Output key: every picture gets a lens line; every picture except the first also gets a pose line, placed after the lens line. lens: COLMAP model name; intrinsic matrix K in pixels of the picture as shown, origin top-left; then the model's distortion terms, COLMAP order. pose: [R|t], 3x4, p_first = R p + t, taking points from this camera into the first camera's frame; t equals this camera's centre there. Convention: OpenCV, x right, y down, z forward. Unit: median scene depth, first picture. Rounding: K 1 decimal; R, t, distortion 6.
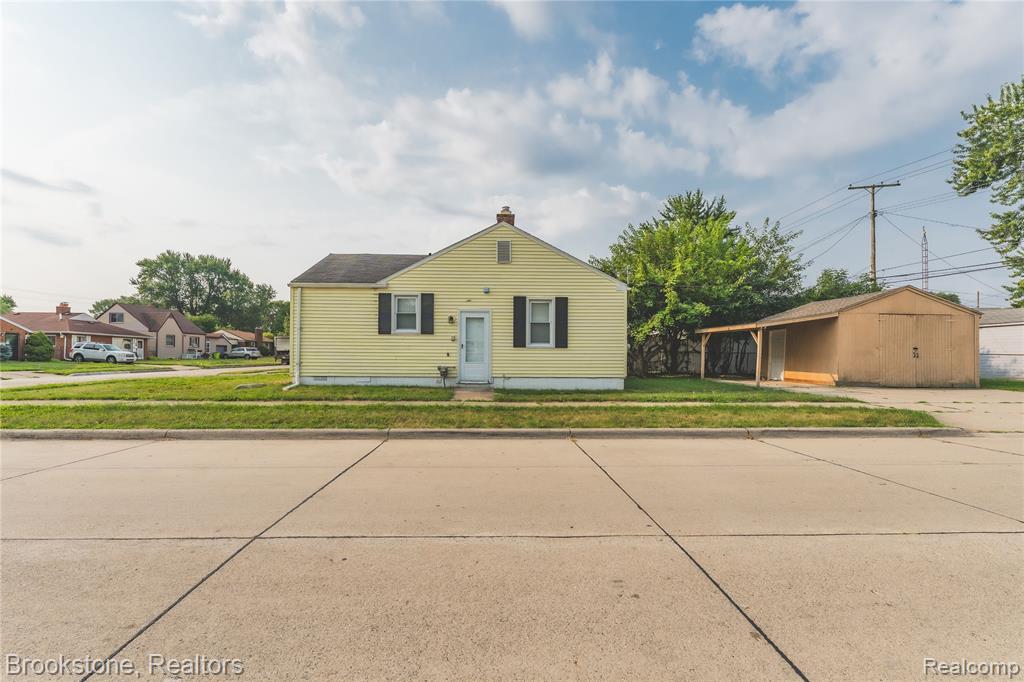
lens RADIAL K [[431.8, 0, 508.6], [0, 431.8, 352.2], [0, 0, 1]] dist [-0.000198, 0.000063]
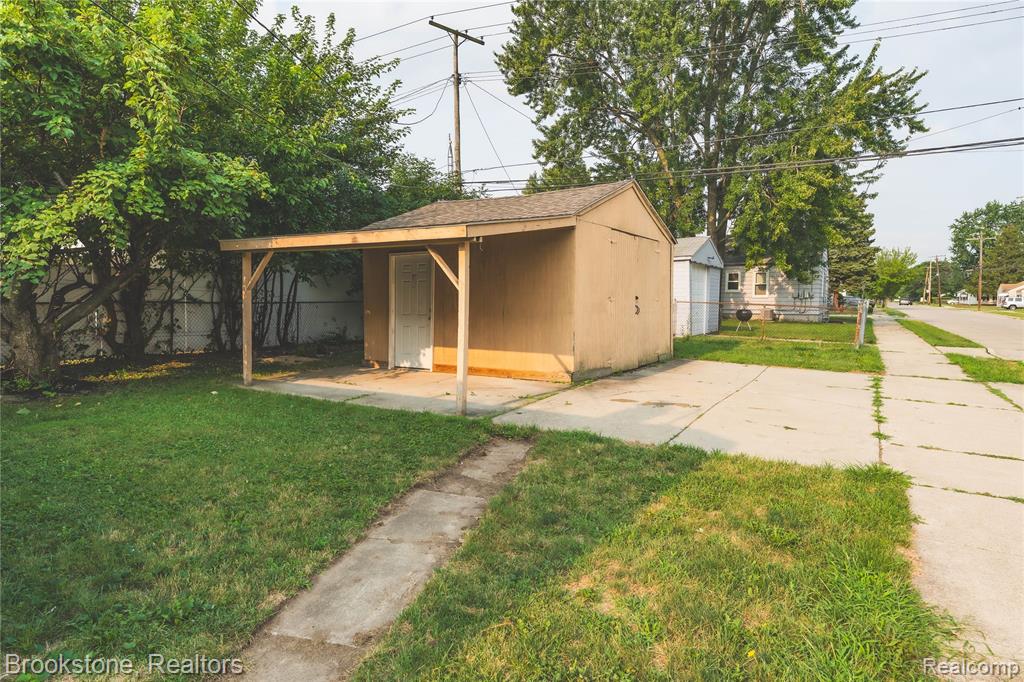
lens RADIAL K [[590.6, 0, 500.5], [0, 590.6, 347.9], [0, 0, 1]] dist [-0.001675, -0.000599]
pose [[0.547459, -0.077818, 0.833206, 0.194967], [-0.001888, 0.995550, 0.094221, -0.014673], [-0.836830, -0.053155, 0.544876, 0.680855]]
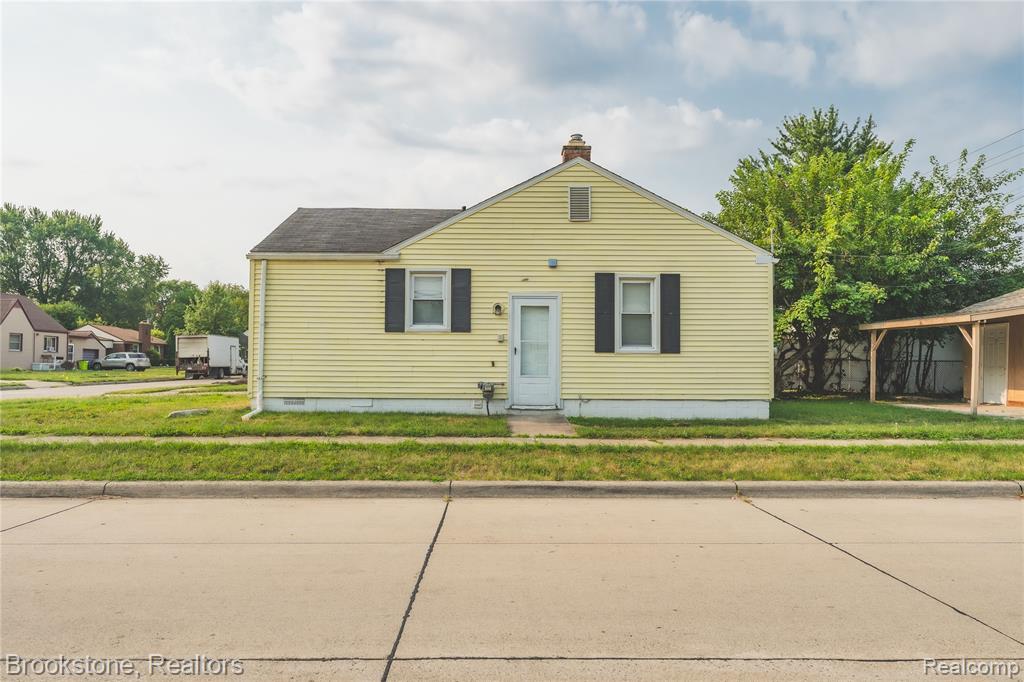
lens RADIAL K [[672.3, 0, 512.0], [0, 672.3, 341.0], [0, 0, 1]] dist [0.001257, 0.000300]
pose [[0.999900, -0.000914, -0.014091, -0.080657], [0.000526, 0.999621, -0.027513, -0.000770], [0.014110, 0.027503, 0.999522, 0.003120]]
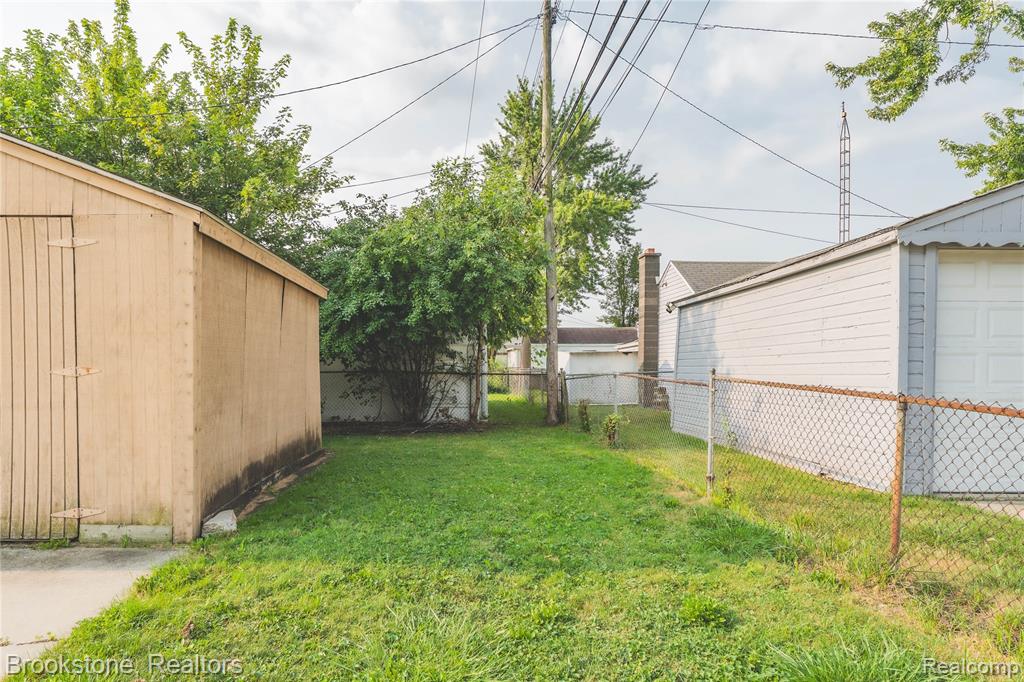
lens RADIAL K [[609.4, 0, 470.5], [0, 609.4, 384.4], [0, 0, 1]] dist [0.006833, 0.000482]
pose [[0.999923, -0.012020, 0.002954, 1.139015], [0.011906, 0.999290, 0.035737, -0.007647], [-0.003381, -0.035699, 0.999357, 0.632242]]
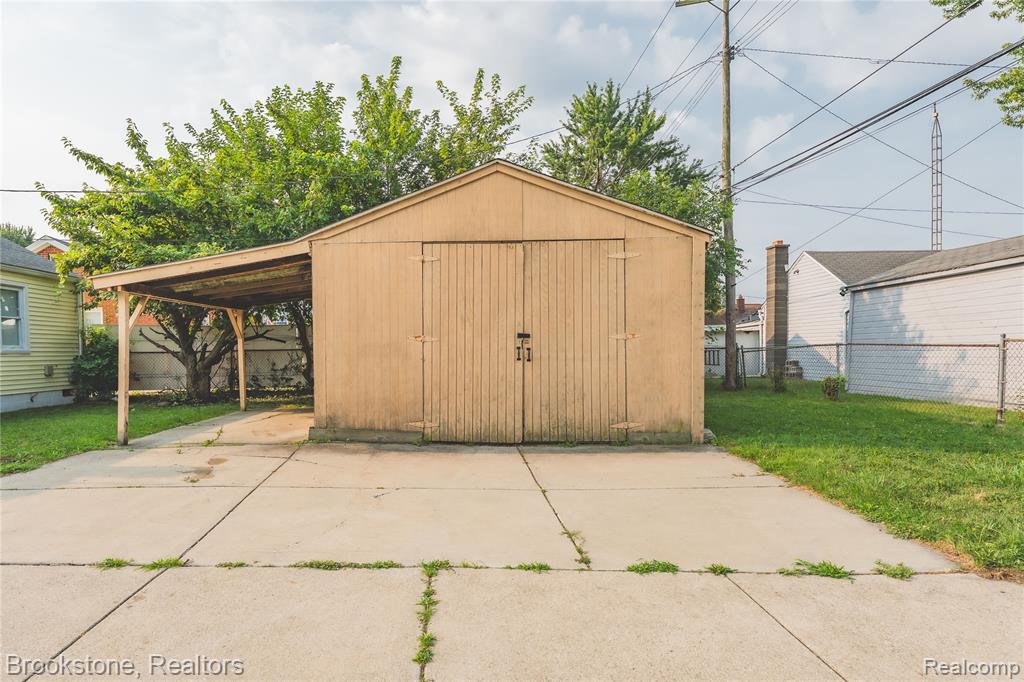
lens RADIAL K [[578.5, 0, 439.8], [0, 578.5, 372.9], [0, 0, 1]] dist [-0.001480, 0.000315]
pose [[0.997146, -0.015353, -0.073913, 0.849856], [0.018606, 0.998879, 0.043526, 0.000124], [0.073162, -0.044777, 0.996314, 0.477709]]
